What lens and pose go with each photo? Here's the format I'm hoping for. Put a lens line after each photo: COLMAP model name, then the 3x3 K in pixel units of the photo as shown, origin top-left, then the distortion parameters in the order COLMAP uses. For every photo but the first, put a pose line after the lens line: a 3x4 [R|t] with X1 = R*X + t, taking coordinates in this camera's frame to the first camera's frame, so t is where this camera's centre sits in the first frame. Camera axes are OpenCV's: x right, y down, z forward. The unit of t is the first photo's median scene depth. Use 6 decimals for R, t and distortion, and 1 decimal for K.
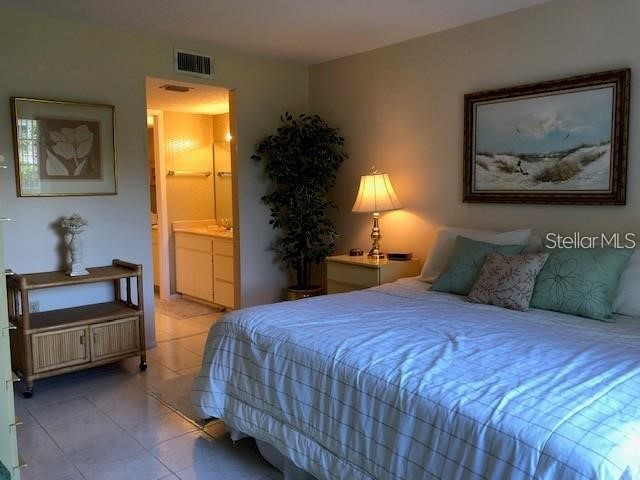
lens RADIAL K [[525.8, 0, 318.1], [0, 525.8, 240.6], [0, 0, 1]] dist [0.042825, -0.058822]
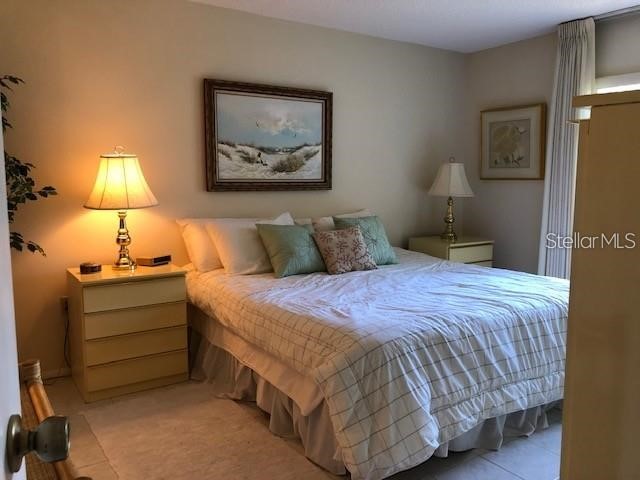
lens RADIAL K [[525.8, 0, 319.6], [0, 525.8, 240.8], [0, 0, 1]] dist [0.042825, -0.058822]
pose [[0.110317, -0.104290, 0.988410, -0.693704], [0.105029, 0.990135, 0.092750, -0.055055], [-0.988331, 0.093580, 0.120182, 0.735317]]
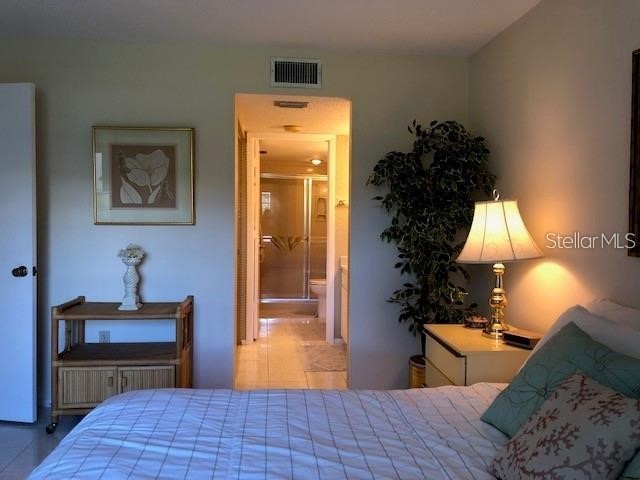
lens RADIAL K [[525.8, 0, 321.1], [0, 525.8, 235.7], [0, 0, 1]] dist [0.042825, -0.058822]
pose [[0.813329, 0.037721, -0.580579, 0.343188], [-0.077036, 0.996092, -0.043201, -0.047992], [0.576681, 0.079862, 0.813057, 0.412727]]
